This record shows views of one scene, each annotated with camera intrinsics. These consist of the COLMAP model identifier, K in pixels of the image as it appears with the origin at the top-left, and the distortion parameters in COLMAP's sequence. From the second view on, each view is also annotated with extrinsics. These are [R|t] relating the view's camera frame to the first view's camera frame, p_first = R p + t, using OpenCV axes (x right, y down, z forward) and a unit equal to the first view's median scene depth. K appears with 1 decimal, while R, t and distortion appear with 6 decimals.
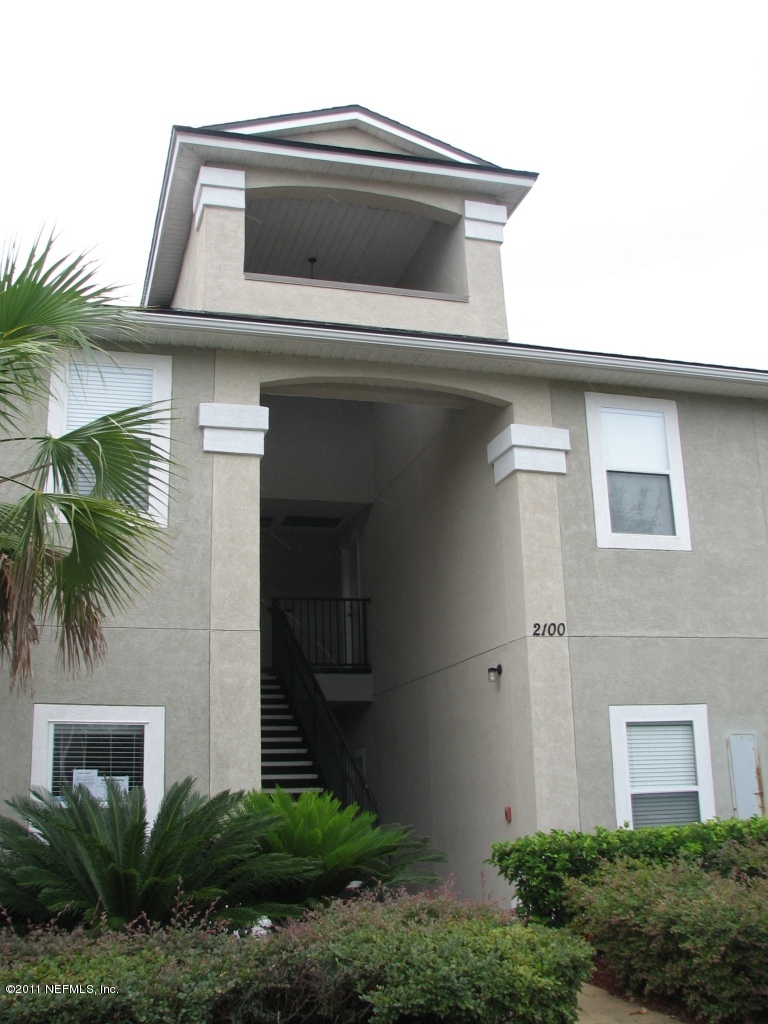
lens RADIAL K [[1163.6, 0, 384.0], [0, 1163.6, 512.0], [0, 0, 1]] dist [-0.193780, 0.293263]
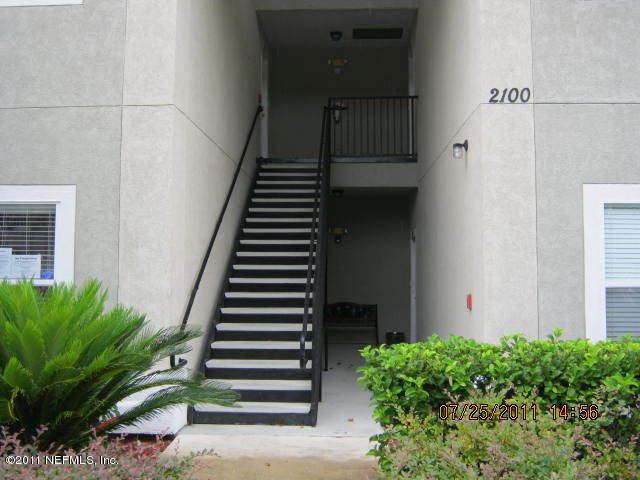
lens RADIAL K [[727.2, 0, 320.0], [0, 727.2, 240.0], [0, 0, 1]] dist [-0.193780, 0.293263]
pose [[0.942845, 0.017493, -0.332773, 0.191444], [0.054958, 0.976784, 0.207058, 0.090407], [0.328669, -0.213512, 0.919994, 0.448648]]
